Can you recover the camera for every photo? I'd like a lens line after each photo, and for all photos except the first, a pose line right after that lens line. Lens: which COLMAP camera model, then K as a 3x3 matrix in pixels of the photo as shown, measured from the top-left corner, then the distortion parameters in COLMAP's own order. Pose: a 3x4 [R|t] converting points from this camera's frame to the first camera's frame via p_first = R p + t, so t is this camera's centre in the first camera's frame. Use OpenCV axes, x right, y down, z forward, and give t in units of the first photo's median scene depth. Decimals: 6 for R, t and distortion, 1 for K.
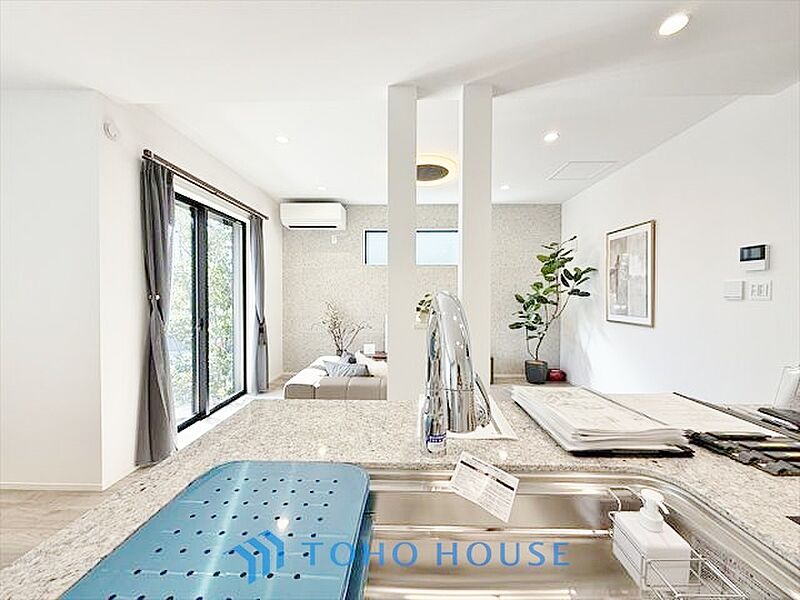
lens RADIAL K [[319.4, 0, 398.9], [0, 319.4, 300.3], [0, 0, 1]] dist [-0.000409, -0.000059]
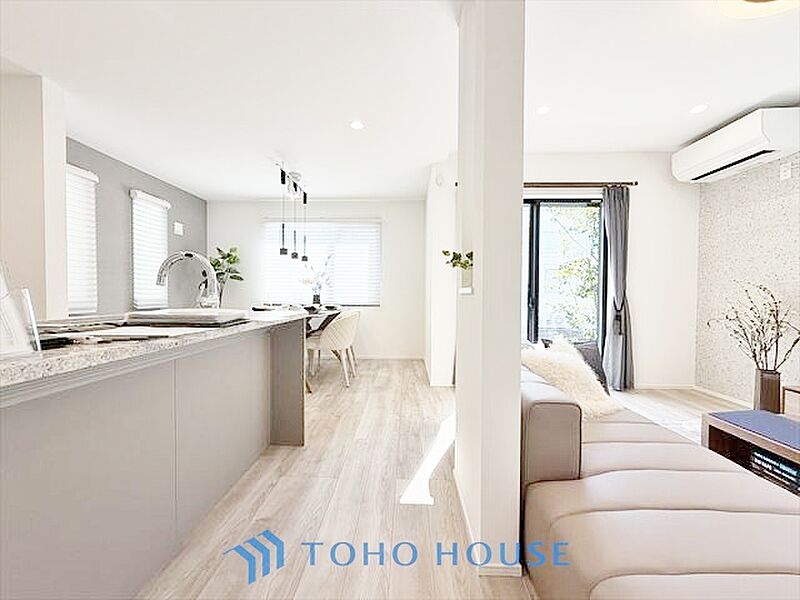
lens RADIAL K [[319.4, 0, 398.9], [0, 319.4, 300.3], [0, 0, 1]] dist [-0.000409, -0.000059]
pose [[-0.000431, 0.019354, -0.999813, 0.501048], [-0.023170, 0.999544, 0.019358, 0.050174], [0.999731, 0.023174, 0.000018, 0.475557]]
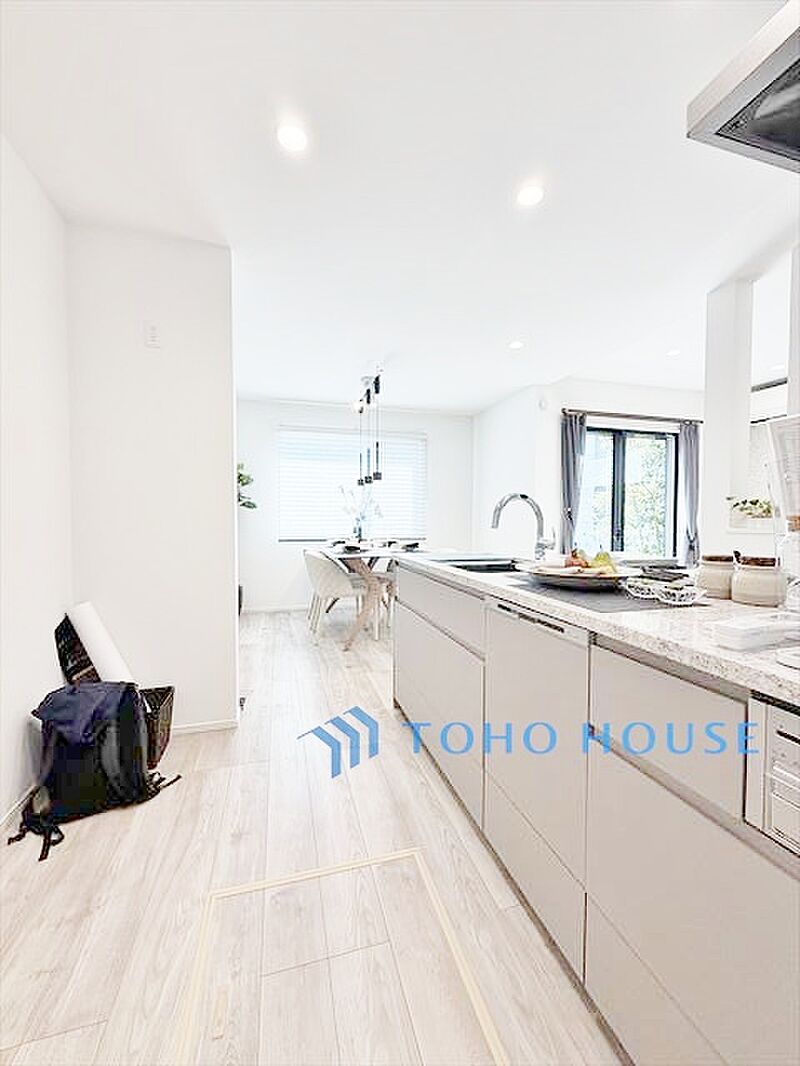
lens RADIAL K [[425.5, 0, 404.2], [0, 425.5, 531.4], [0, 0, 1]] dist [-0.000409, -0.000059]
pose [[0.304419, 0.028827, -0.952102, 0.557372], [-0.018631, 0.999531, 0.024305, 0.037912], [0.952356, 0.010340, 0.304814, -0.181885]]
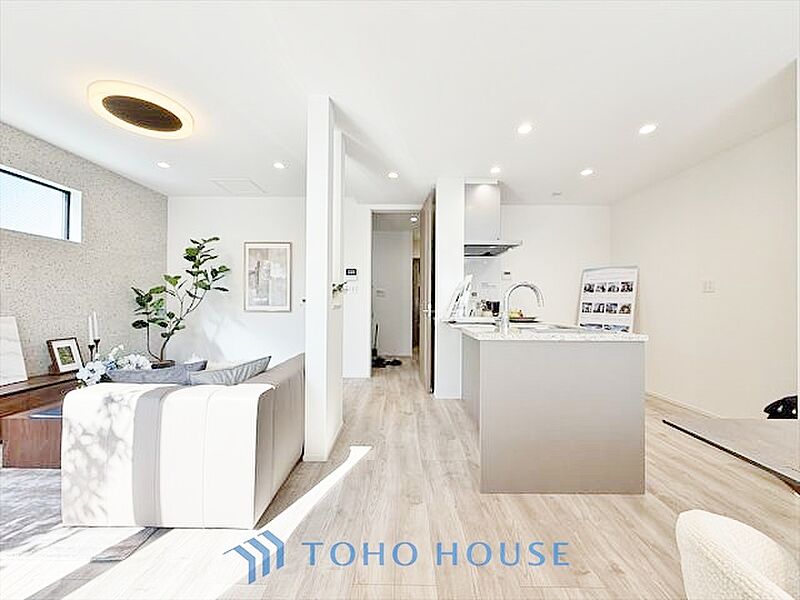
lens RADIAL K [[319.4, 0, 398.9], [0, 319.4, 300.3], [0, 0, 1]] dist [-0.000409, -0.000059]
pose [[-0.016476, 0.003377, 0.999859, -0.659681], [0.010086, 0.999944, -0.003212, 0.034193], [-0.999813, 0.010032, -0.016509, 0.436157]]
